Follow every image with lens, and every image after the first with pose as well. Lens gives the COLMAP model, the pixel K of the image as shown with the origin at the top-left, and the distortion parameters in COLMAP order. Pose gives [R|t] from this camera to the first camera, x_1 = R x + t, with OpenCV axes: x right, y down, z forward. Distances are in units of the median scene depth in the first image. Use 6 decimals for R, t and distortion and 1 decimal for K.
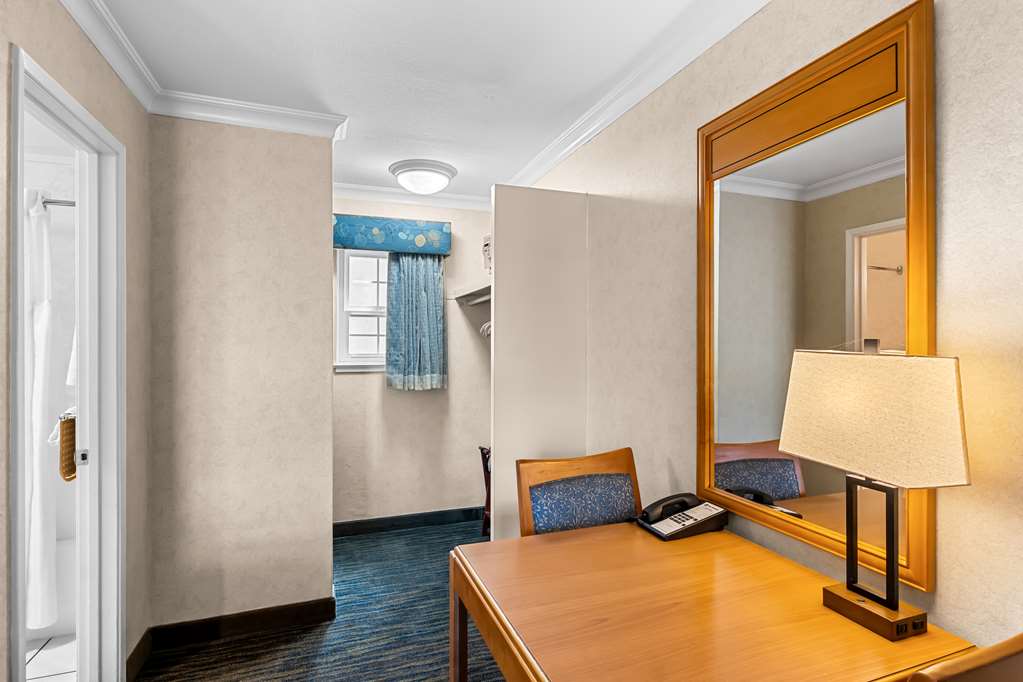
lens RADIAL K [[535.7, 0, 511.5], [0, 535.7, 341.0], [0, 0, 1]] dist [0.000888, 0.000331]
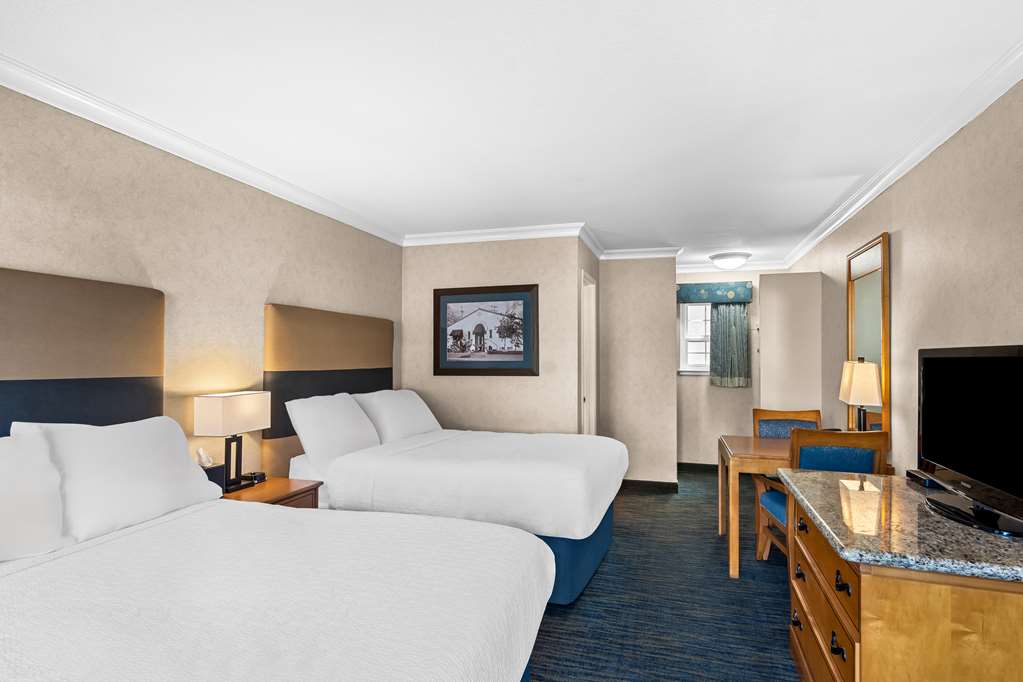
lens RADIAL K [[535.7, 0, 511.5], [0, 535.7, 341.0], [0, 0, 1]] dist [0.000888, 0.000331]
pose [[0.804260, -0.014215, -0.594108, 0.257361], [-0.001913, 0.999647, -0.026509, -0.003177], [0.594275, 0.022457, 0.803949, -0.696057]]
